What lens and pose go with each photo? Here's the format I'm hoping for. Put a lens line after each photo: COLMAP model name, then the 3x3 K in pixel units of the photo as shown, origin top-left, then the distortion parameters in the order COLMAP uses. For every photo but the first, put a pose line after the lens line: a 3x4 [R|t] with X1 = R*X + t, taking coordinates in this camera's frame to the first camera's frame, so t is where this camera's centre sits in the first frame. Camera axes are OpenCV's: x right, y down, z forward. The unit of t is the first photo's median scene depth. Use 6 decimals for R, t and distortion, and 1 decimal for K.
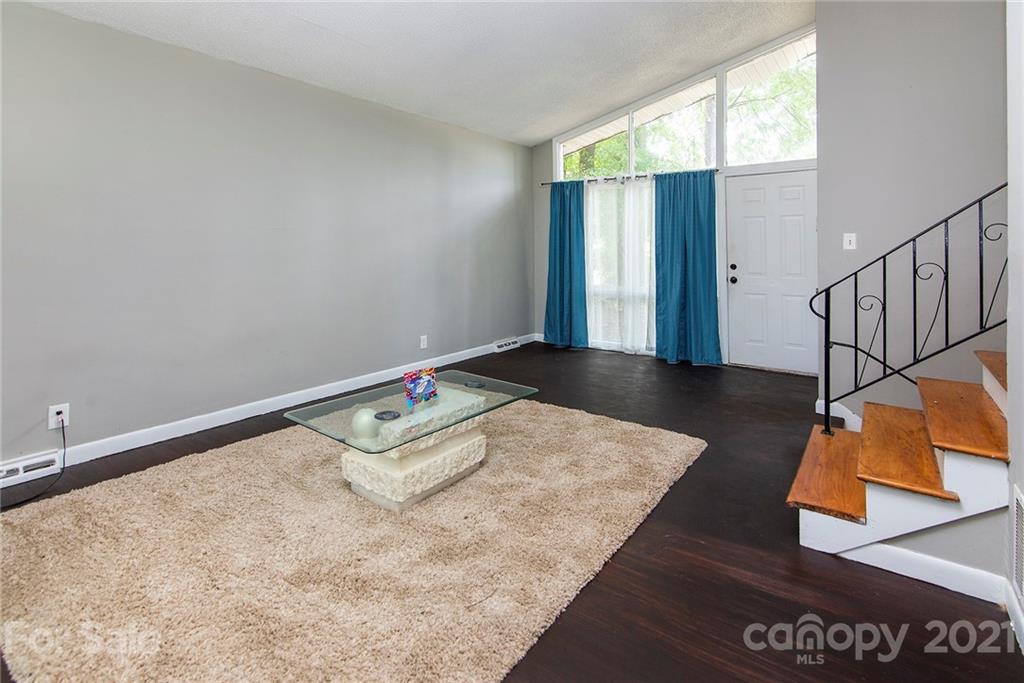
lens RADIAL K [[494.9, 0, 516.1], [0, 494.9, 324.9], [0, 0, 1]] dist [-0.000632, -0.000022]
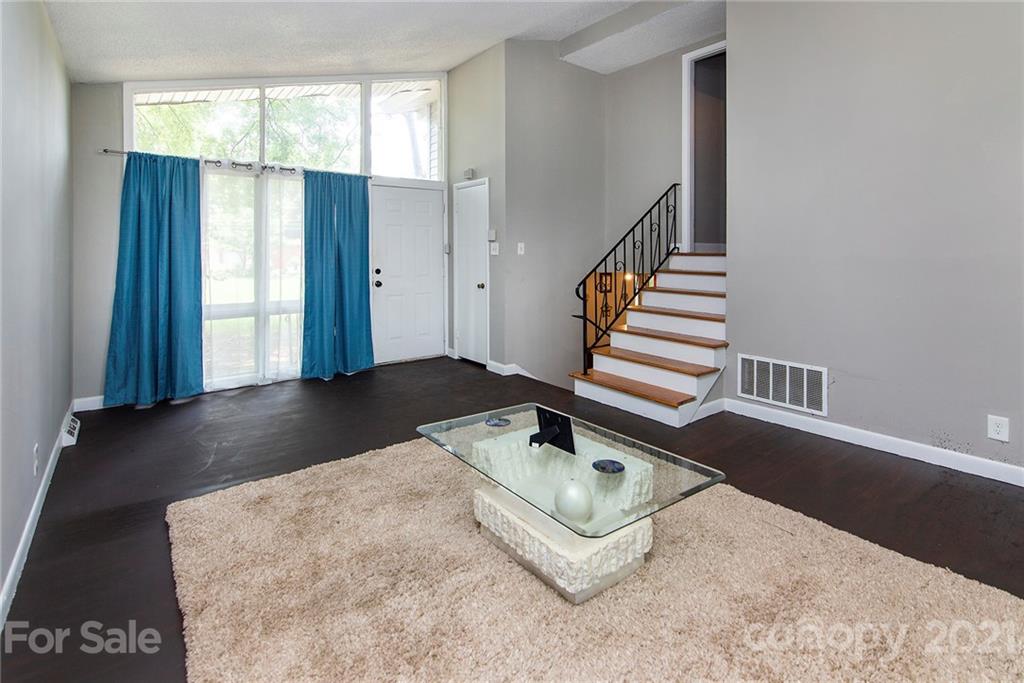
lens RADIAL K [[494.9, 0, 516.1], [0, 494.9, 324.9], [0, 0, 1]] dist [-0.000632, -0.000022]
pose [[0.270986, -0.141101, 0.952185, -0.494109], [0.150232, 0.983276, 0.102953, -0.069768], [-0.950787, 0.115150, 0.287652, 0.431296]]
